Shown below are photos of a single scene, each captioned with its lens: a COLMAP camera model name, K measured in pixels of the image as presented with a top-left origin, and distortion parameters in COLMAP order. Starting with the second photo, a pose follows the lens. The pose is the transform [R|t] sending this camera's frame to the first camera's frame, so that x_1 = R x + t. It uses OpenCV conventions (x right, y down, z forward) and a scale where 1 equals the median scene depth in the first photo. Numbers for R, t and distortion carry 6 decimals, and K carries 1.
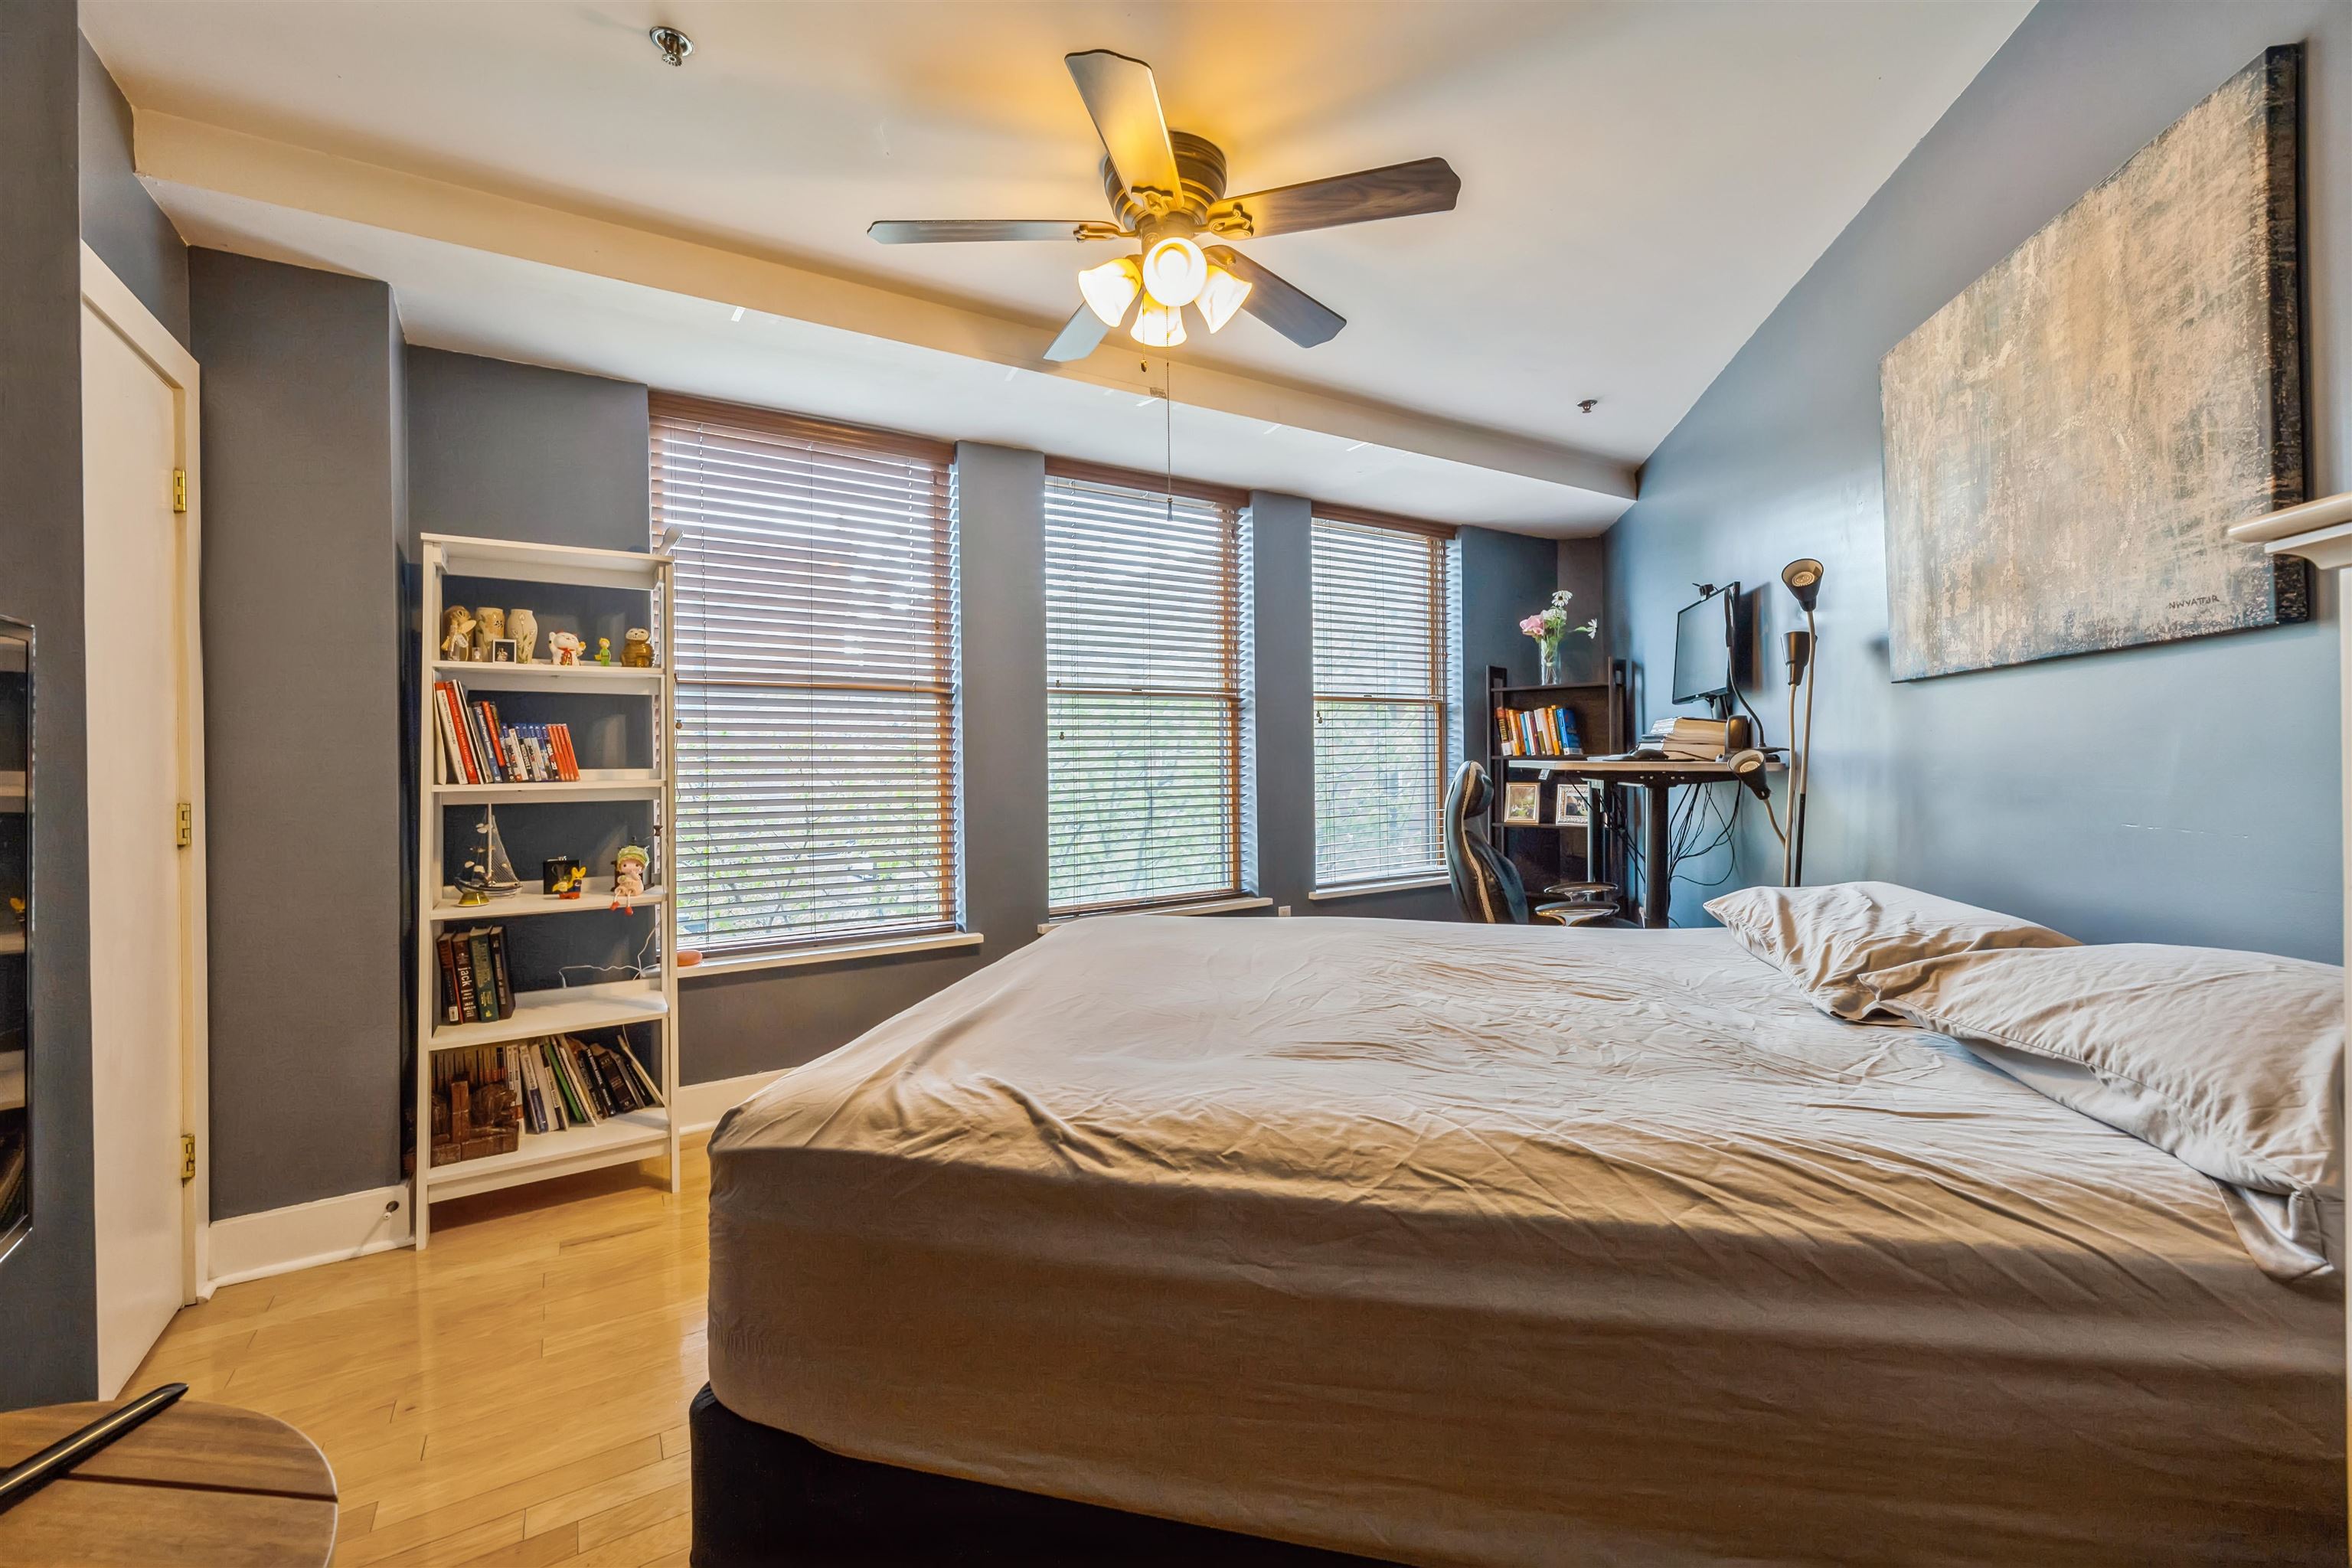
lens RADIAL K [[982.9, 0, 1177.6], [0, 982.9, 749.0], [0, 0, 1]] dist [0.000036, -0.000068]
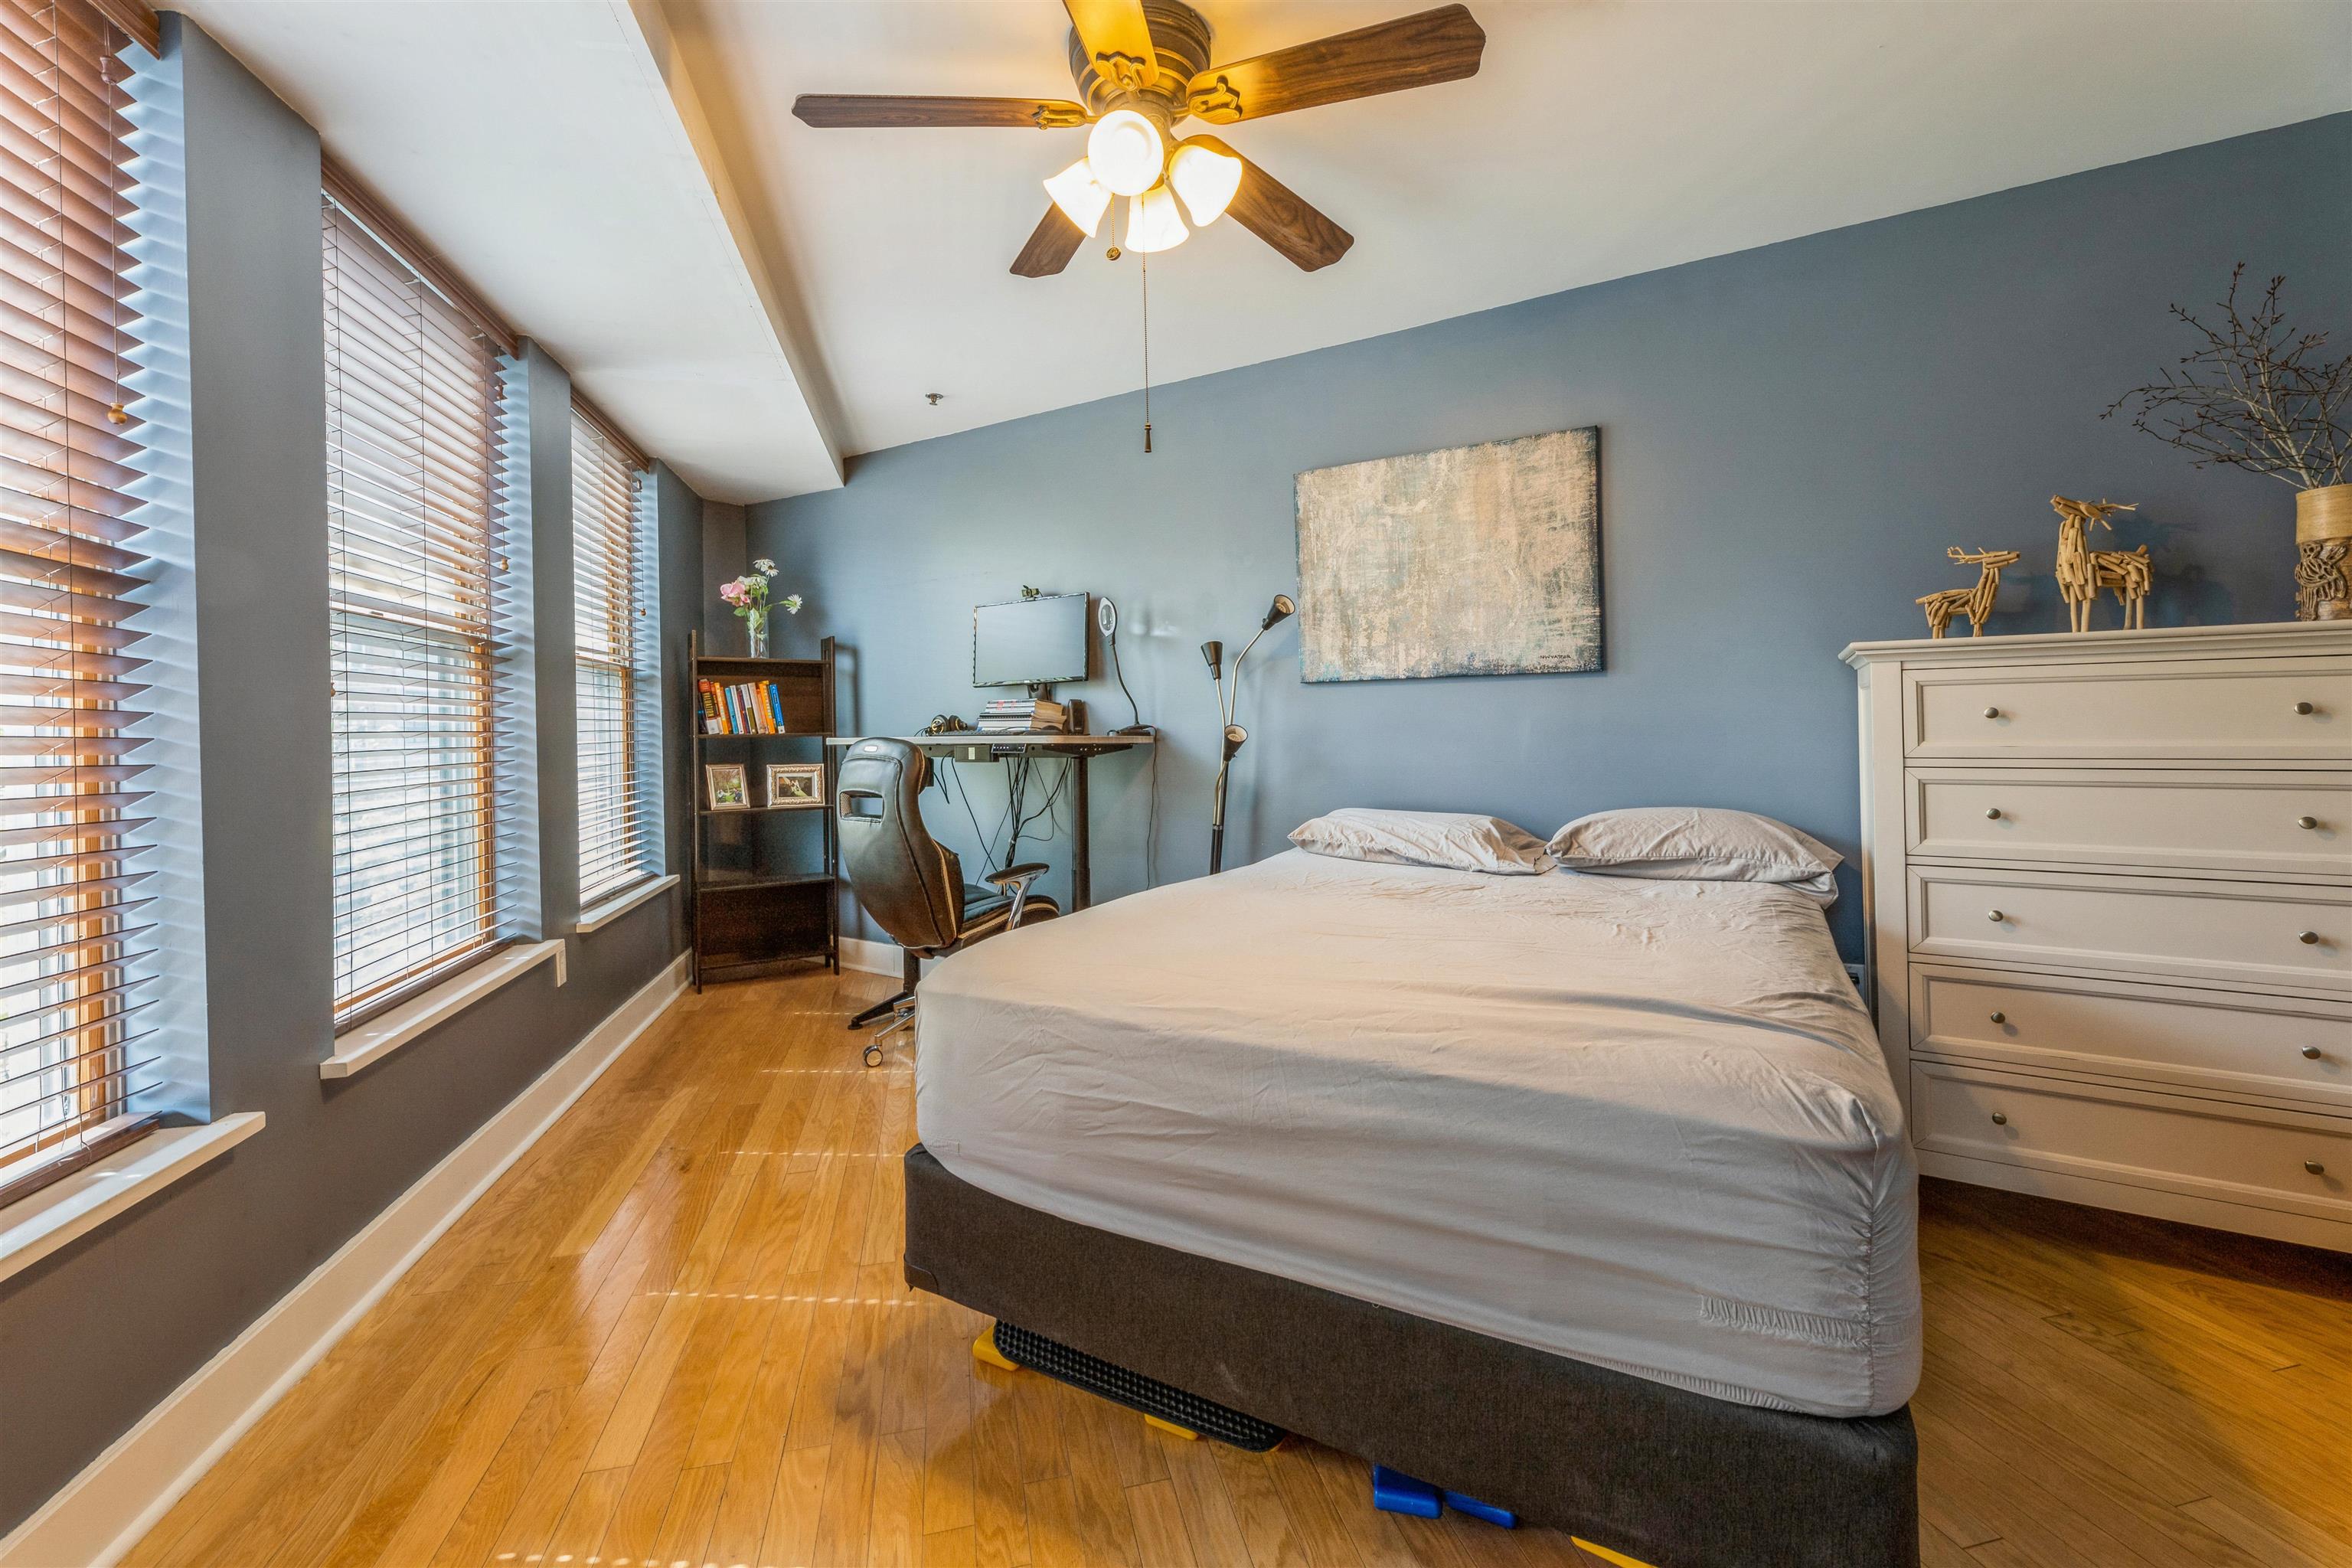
lens RADIAL K [[950.7, 0, 1184.6], [0, 950.7, 730.6], [0, 0, 1]] dist [-0.000711, -0.000642]
pose [[0.286051, 0.004320, 0.958205, -0.900360], [0.000088, 0.999990, -0.004535, 0.017853], [-0.958215, 0.001382, 0.286047, 0.866972]]
